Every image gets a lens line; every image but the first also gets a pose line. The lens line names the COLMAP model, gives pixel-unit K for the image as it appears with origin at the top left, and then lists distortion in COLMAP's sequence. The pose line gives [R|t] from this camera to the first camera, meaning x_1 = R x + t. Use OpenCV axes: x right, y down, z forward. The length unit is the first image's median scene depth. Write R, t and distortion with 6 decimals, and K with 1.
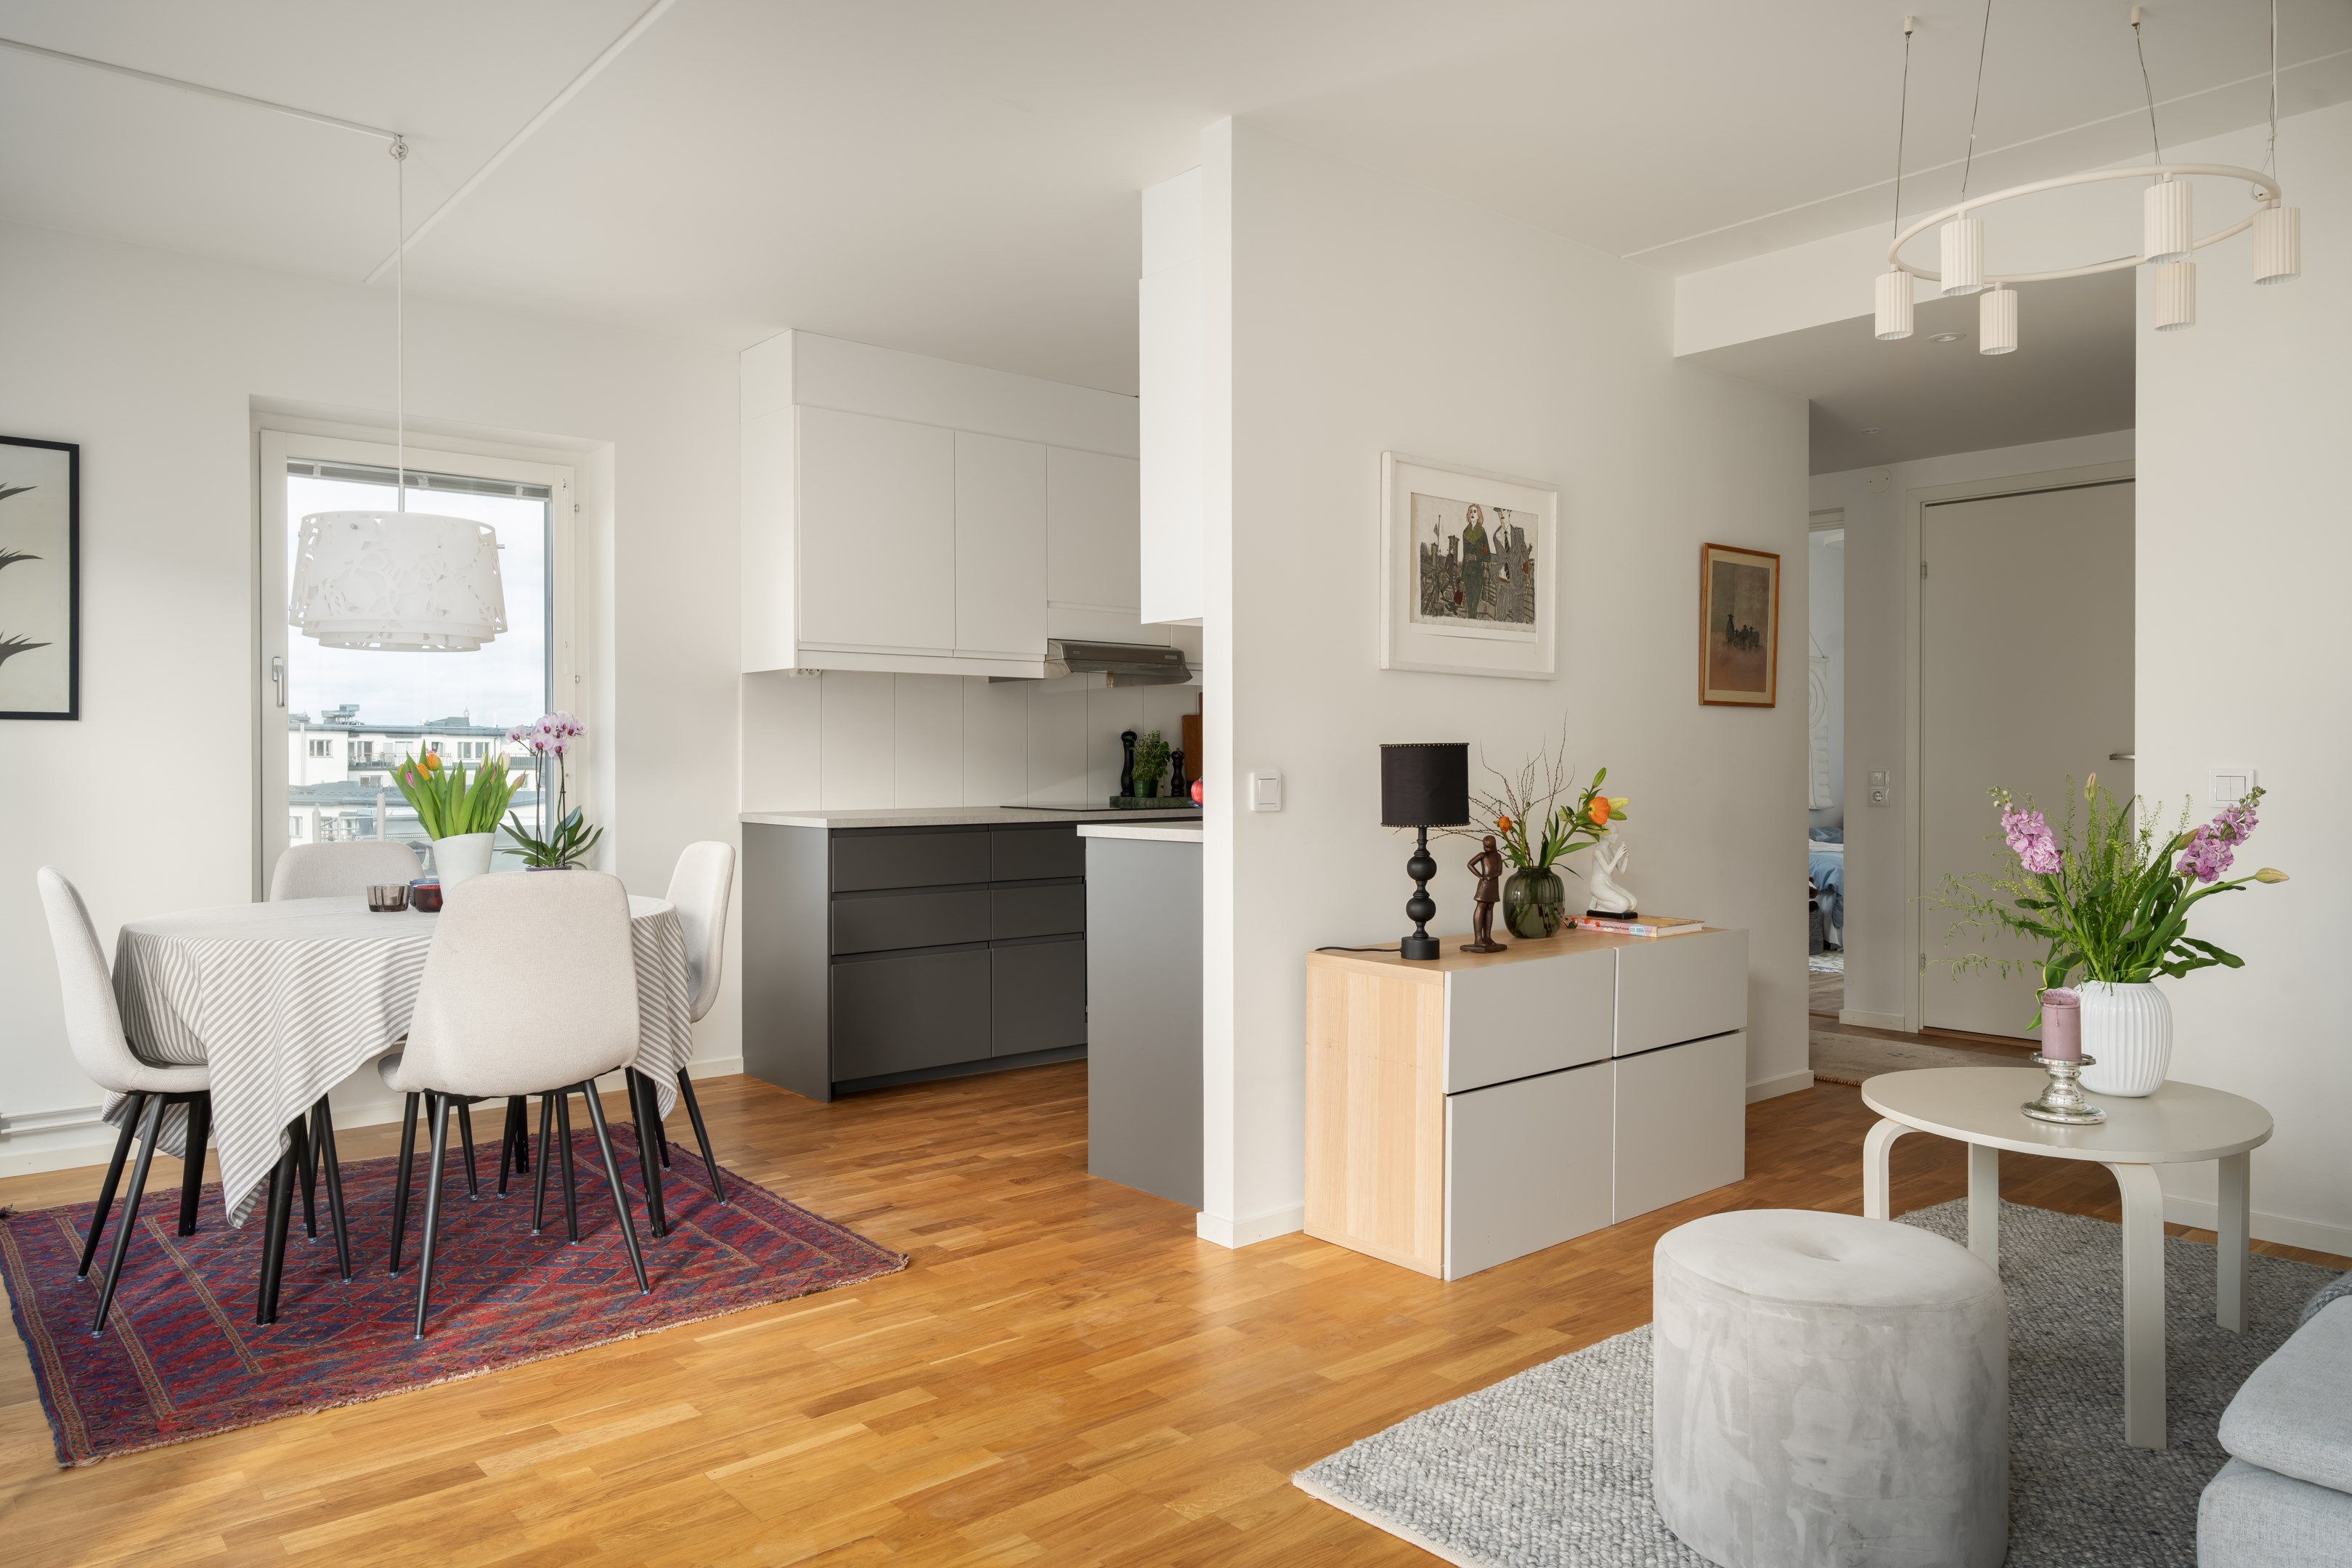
lens RADIAL K [[1526.3, 0, 1182.5], [0, 1526.3, 772.8], [0, 0, 1]] dist [-0.000651, -0.002196]
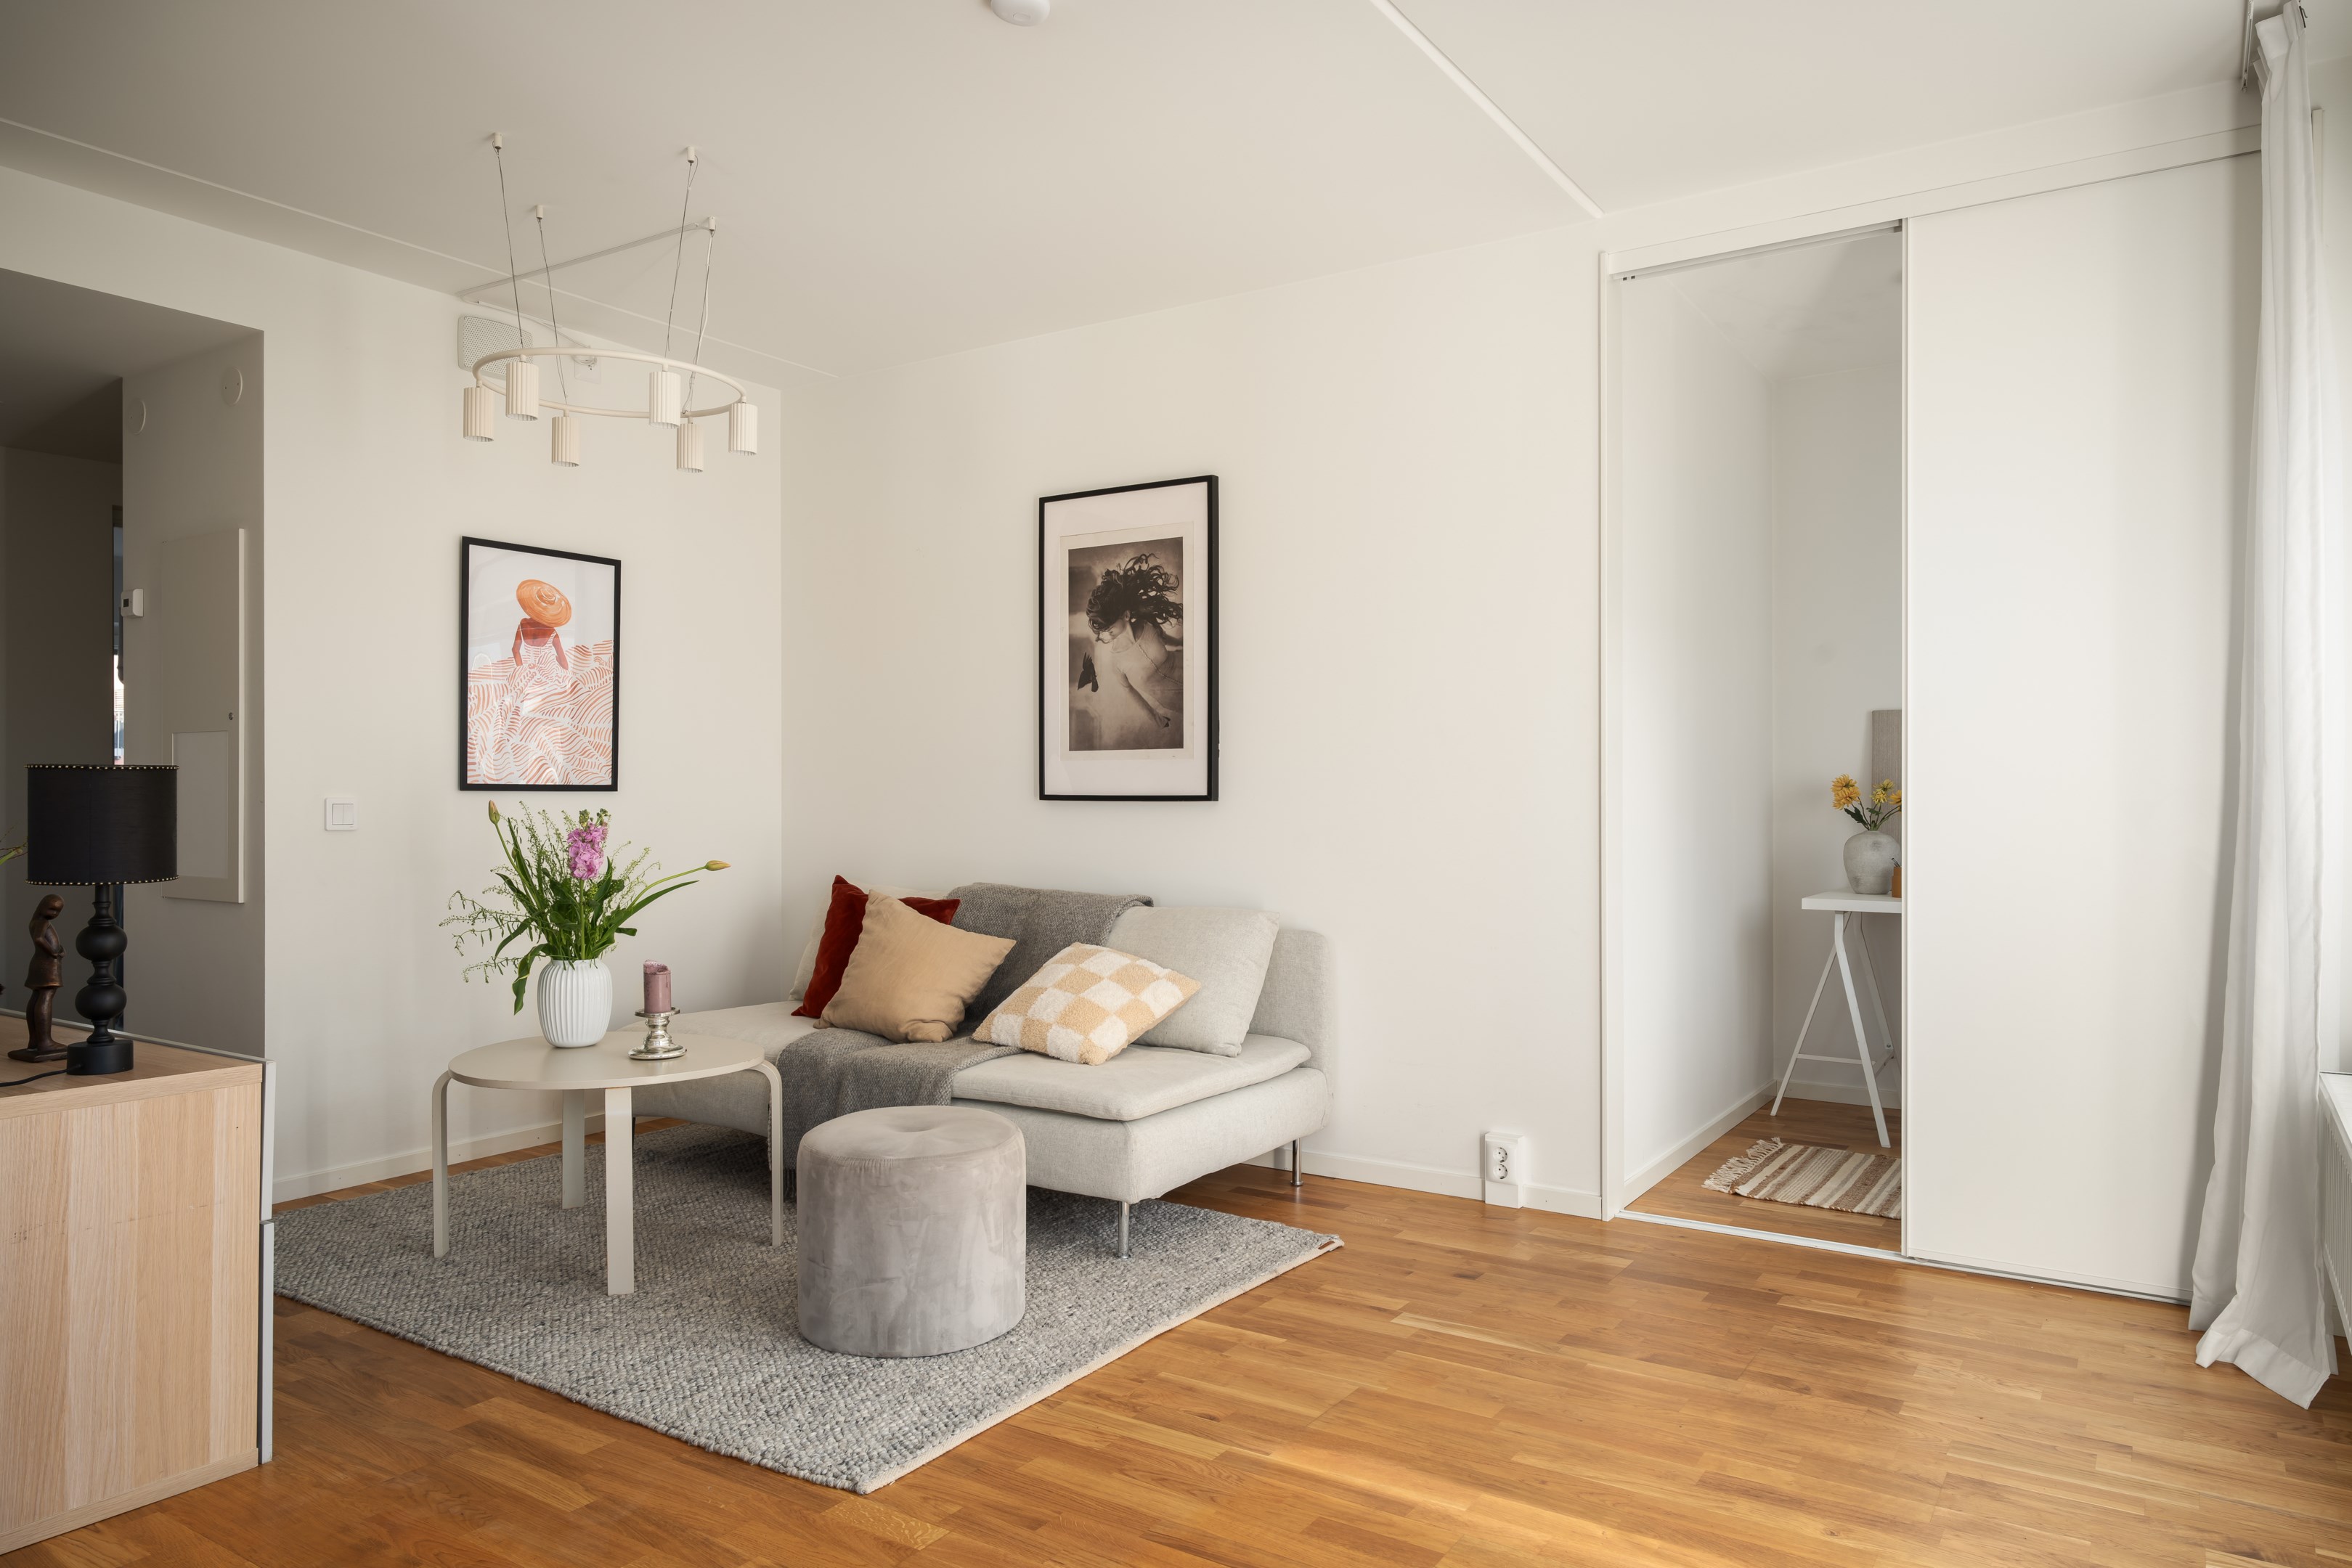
lens RADIAL K [[1526.3, 0, 1140.8], [0, 1526.3, 802.8], [0, 0, 1]] dist [-0.000651, -0.002196]
pose [[-0.251572, -0.006580, 0.967816, -0.636613], [0.008560, 0.999923, 0.009024, -0.004124], [-0.967801, 0.010555, -0.251496, 0.710794]]
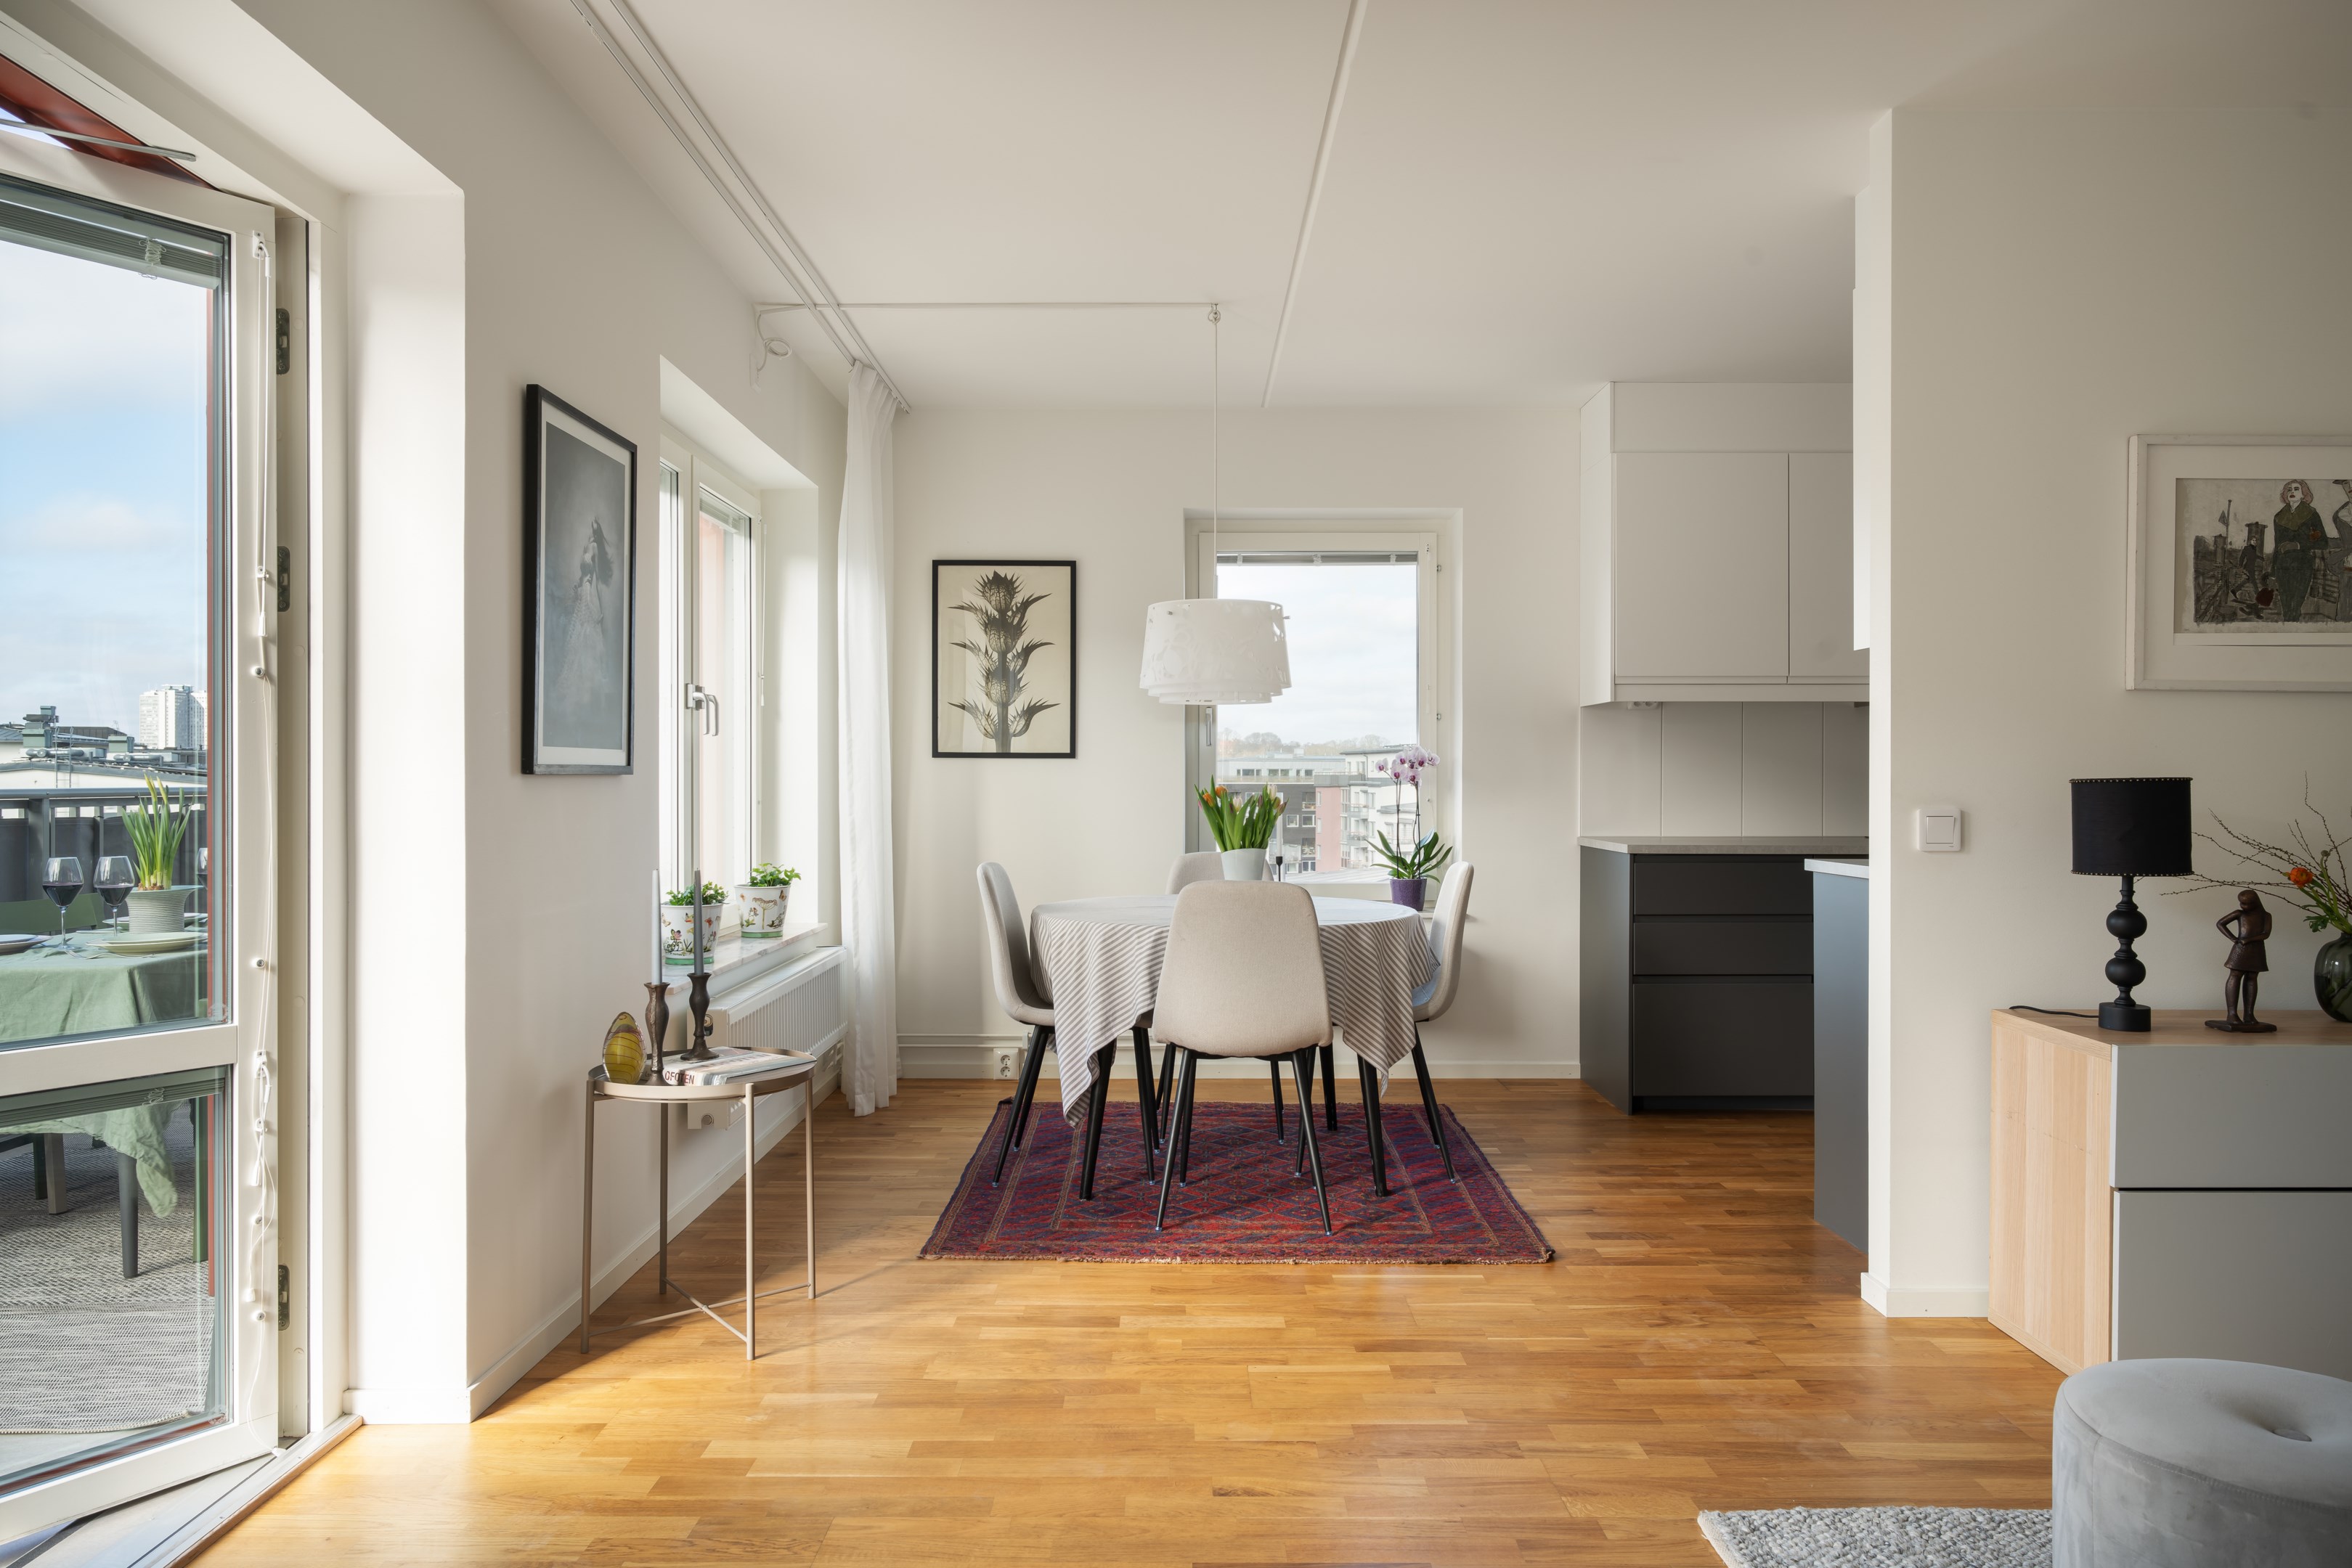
lens RADIAL K [[1526.3, 0, 1203.7], [0, 1526.3, 785.2], [0, 0, 1]] dist [-0.000651, -0.002196]
pose [[0.763314, 0.004777, -0.646010, 0.312873], [-0.006809, 0.999977, -0.000651, -0.011233], [0.645992, 0.004895, 0.763328, 0.011697]]
